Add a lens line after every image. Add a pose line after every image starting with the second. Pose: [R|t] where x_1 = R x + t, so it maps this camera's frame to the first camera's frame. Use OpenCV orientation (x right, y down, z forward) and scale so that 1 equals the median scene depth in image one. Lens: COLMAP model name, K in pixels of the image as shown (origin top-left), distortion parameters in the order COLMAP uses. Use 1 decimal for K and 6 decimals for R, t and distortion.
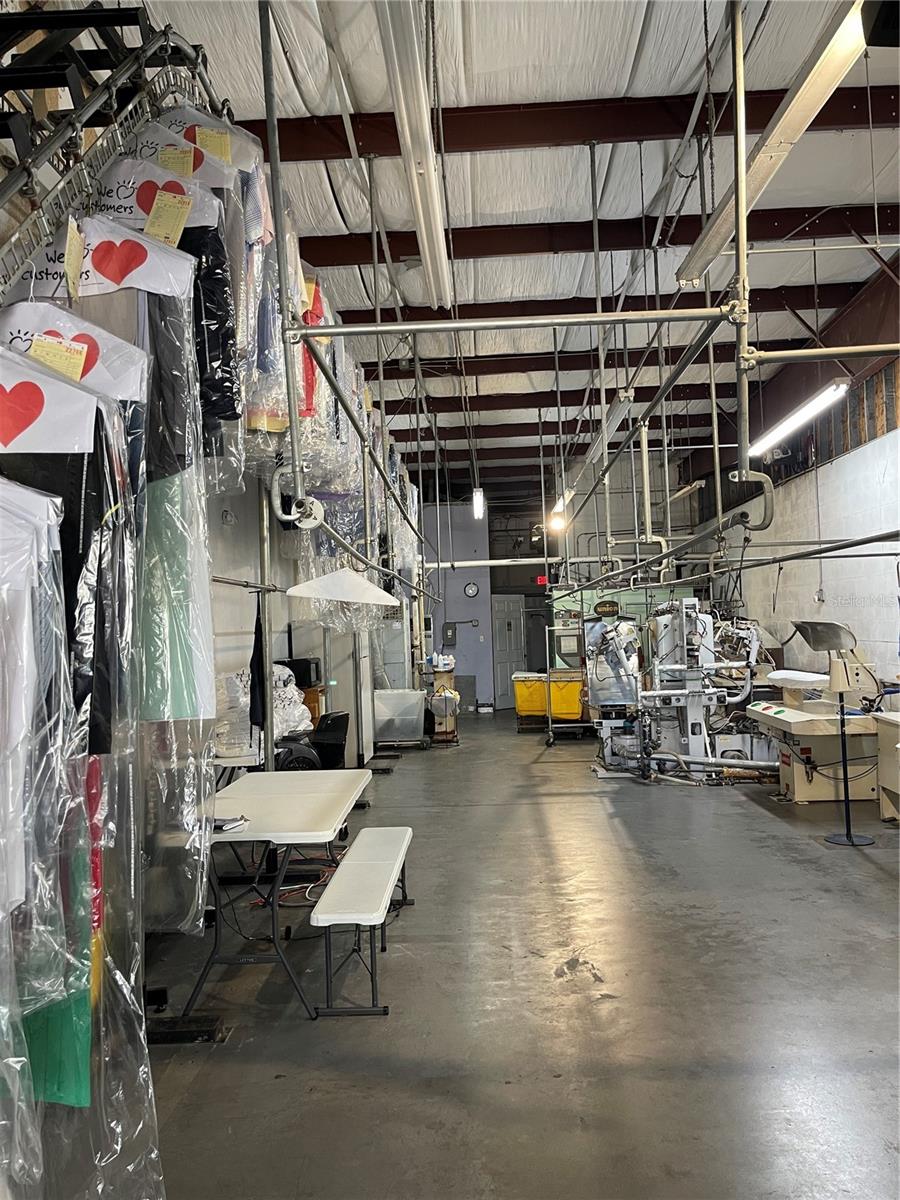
lens RADIAL K [[904.9, 0, 444.9], [0, 904.9, 602.6], [0, 0, 1]] dist [0.072051, -0.104405]
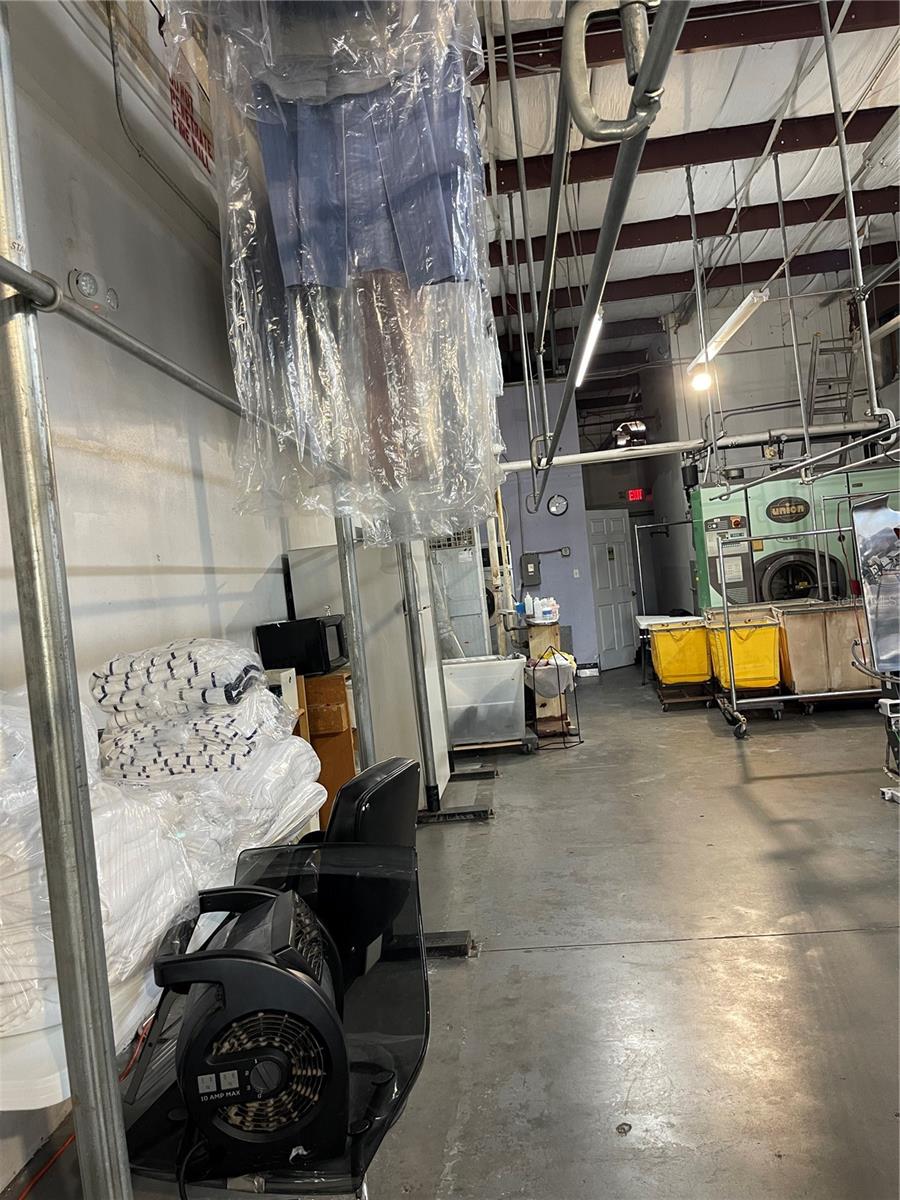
lens RADIAL K [[904.9, 0, 444.9], [0, 904.9, 602.6], [0, 0, 1]] dist [0.072051, -0.104405]
pose [[0.996950, -0.065743, -0.042044, -0.045609], [0.067924, 0.996296, 0.052731, 0.024409], [0.038421, -0.055426, 0.997723, 0.384703]]
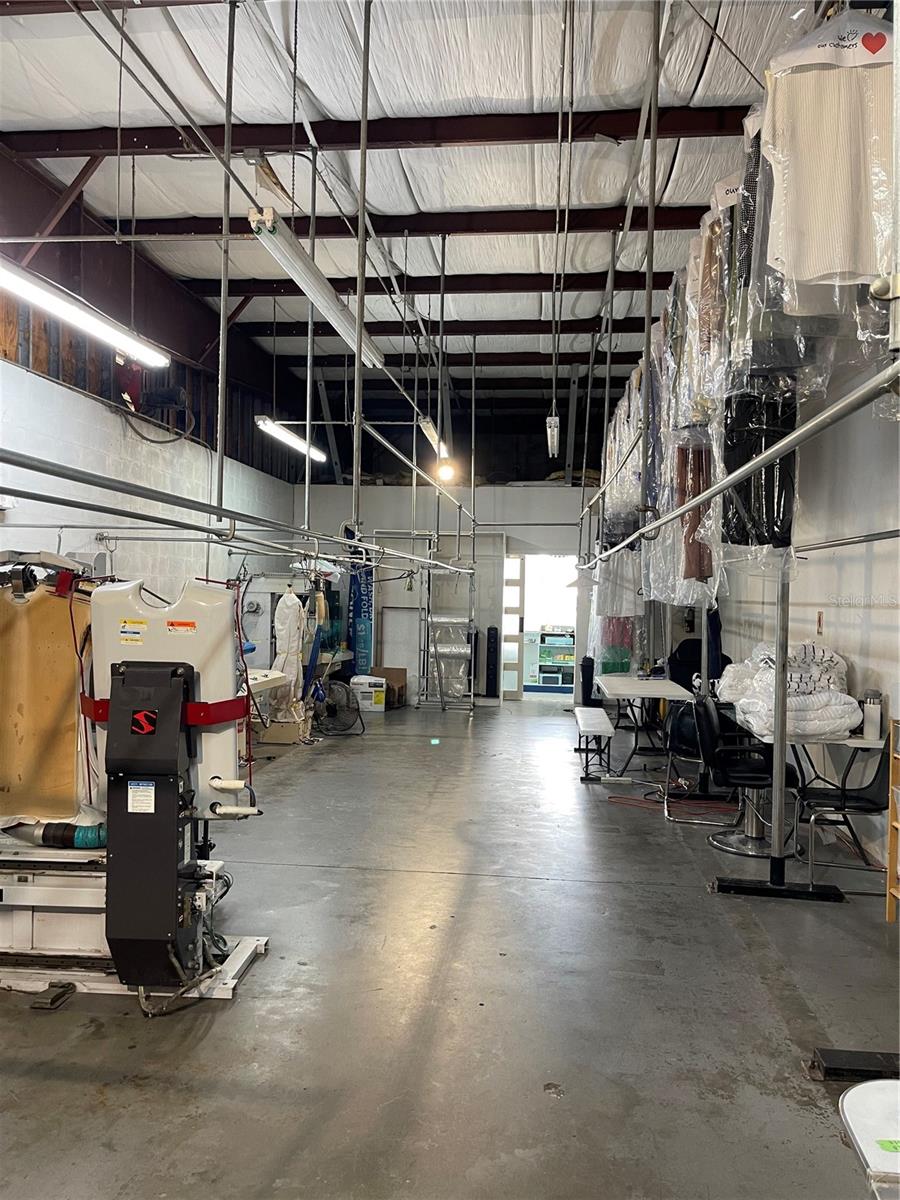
lens RADIAL K [[904.9, 0, 444.9], [0, 904.9, 602.6], [0, 0, 1]] dist [0.072051, -0.104405]
pose [[-0.997534, 0.017776, 0.067897, 0.032474], [0.016595, 0.999702, -0.017916, 0.024295], [-0.068195, -0.016745, -0.997531, 1.065949]]
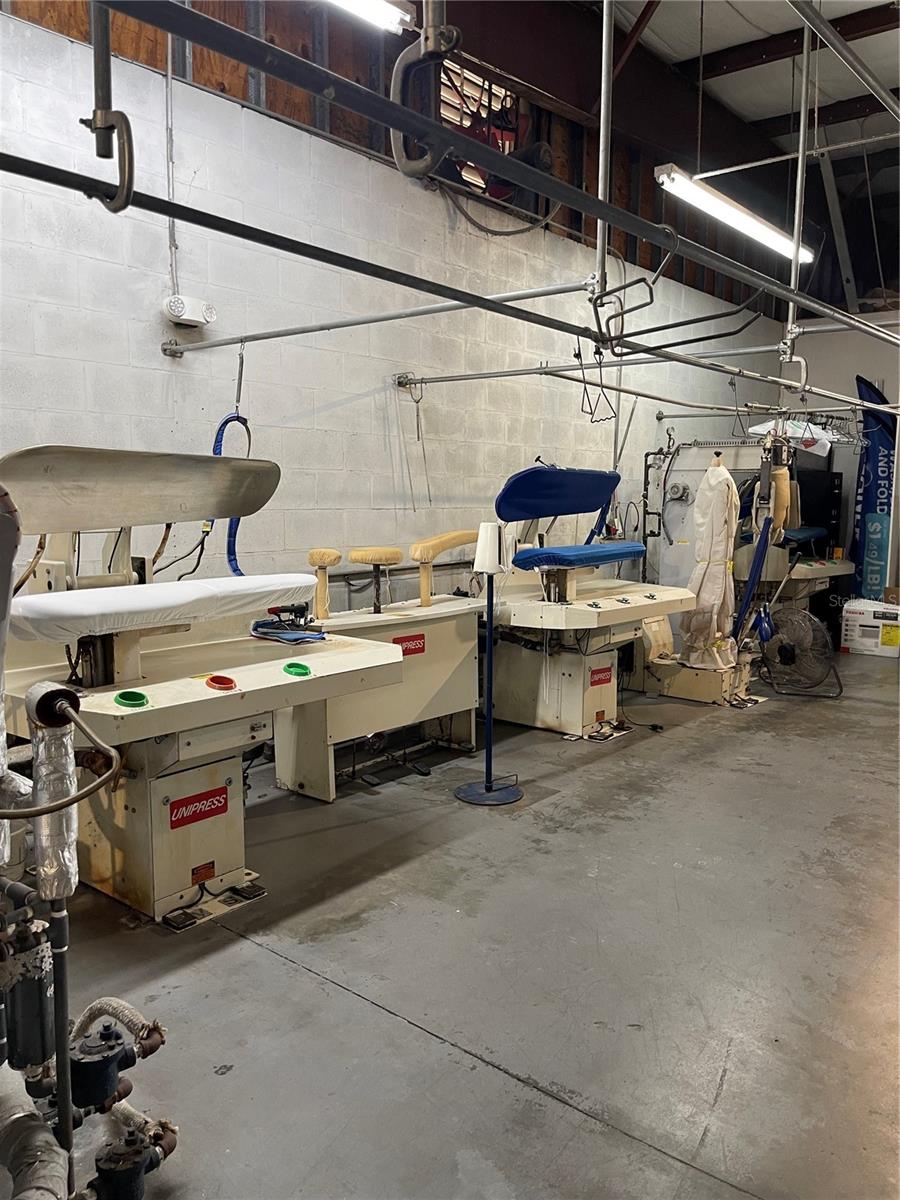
lens RADIAL K [[904.9, 0, 444.9], [0, 904.9, 602.6], [0, 0, 1]] dist [0.072051, -0.104405]
pose [[-0.794978, -0.042704, 0.605134, 0.034248], [0.005159, 0.997007, 0.077136, 0.034190], [-0.606617, 0.064443, -0.792378, 0.799523]]
